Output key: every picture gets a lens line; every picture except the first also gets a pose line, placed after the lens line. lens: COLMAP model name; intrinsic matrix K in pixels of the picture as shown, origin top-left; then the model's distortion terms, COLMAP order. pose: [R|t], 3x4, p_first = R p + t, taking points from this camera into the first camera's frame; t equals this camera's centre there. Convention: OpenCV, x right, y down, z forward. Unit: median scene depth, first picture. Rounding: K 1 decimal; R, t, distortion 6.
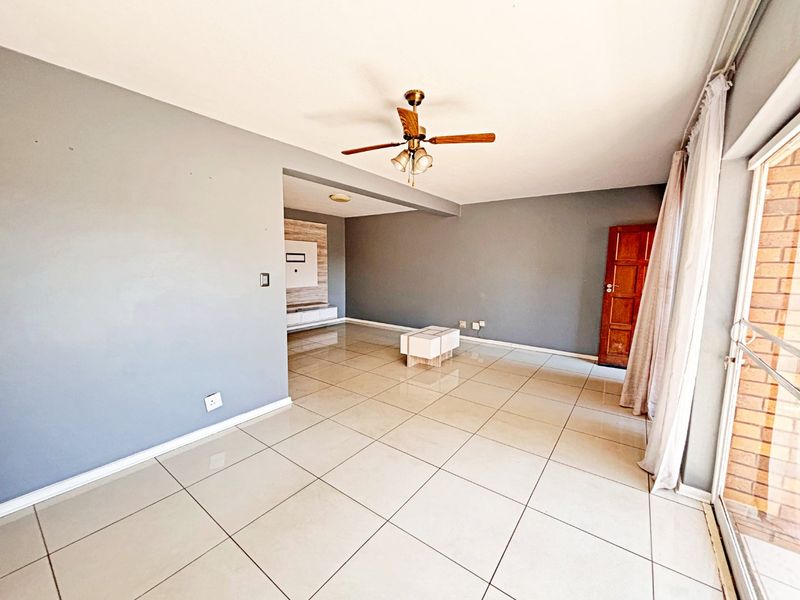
lens RADIAL K [[323.8, 0, 400.0], [0, 323.8, 300.0], [0, 0, 1]] dist [0.001151, 0.000423]
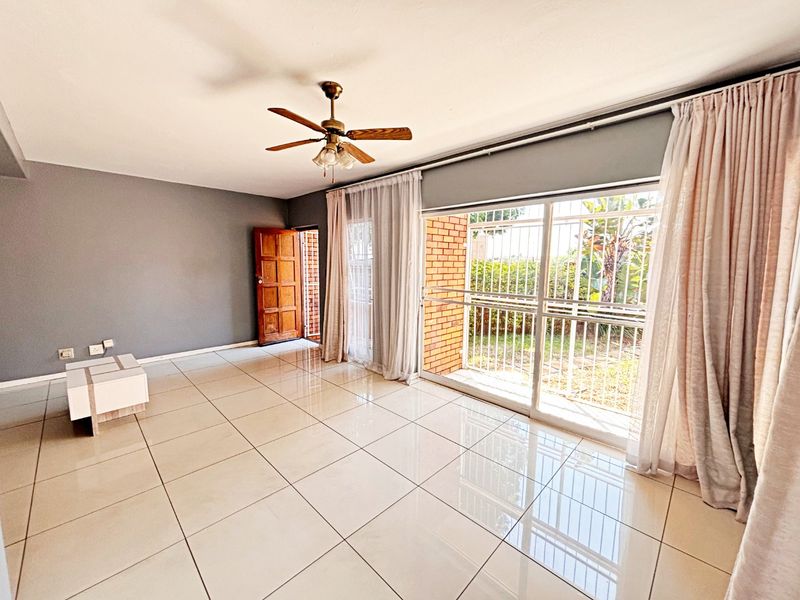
lens RADIAL K [[323.8, 0, 400.0], [0, 323.8, 300.0], [0, 0, 1]] dist [0.001151, 0.000423]
pose [[0.141310, -0.135302, 0.980676, -0.448155], [0.101999, 0.987334, 0.121523, -0.056202], [-0.984697, 0.082856, 0.153321, 0.326359]]
